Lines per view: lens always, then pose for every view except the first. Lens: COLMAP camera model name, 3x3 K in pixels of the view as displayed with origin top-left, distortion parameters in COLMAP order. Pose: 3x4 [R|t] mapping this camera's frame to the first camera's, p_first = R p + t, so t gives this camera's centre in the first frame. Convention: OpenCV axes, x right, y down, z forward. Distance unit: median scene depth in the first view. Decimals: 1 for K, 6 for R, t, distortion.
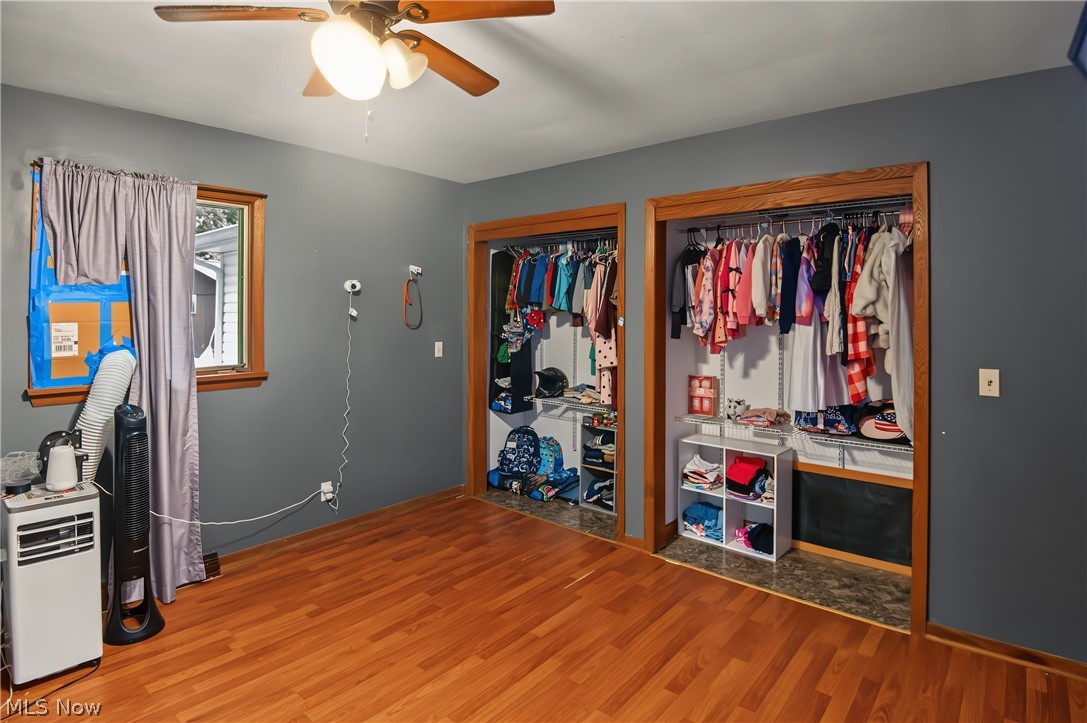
lens RADIAL K [[563.0, 0, 542.7], [0, 563.0, 309.3], [0, 0, 1]] dist [-0.033987, -0.000557]
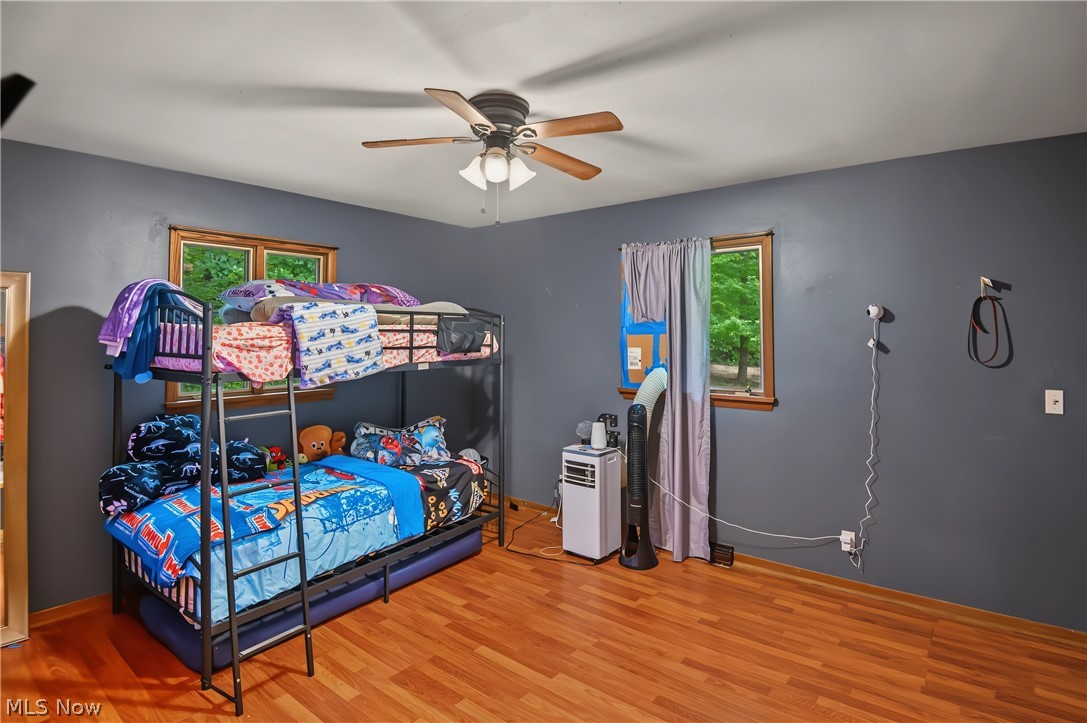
lens RADIAL K [[550.3, 0, 542.1], [0, 550.3, 323.9], [0, 0, 1]] dist [-0.003854, -0.001586]
pose [[0.050559, -0.025764, -0.998389, 0.639147], [0.000991, 0.999668, -0.025746, -0.002649], [0.998721, 0.000312, 0.050568, 0.615131]]
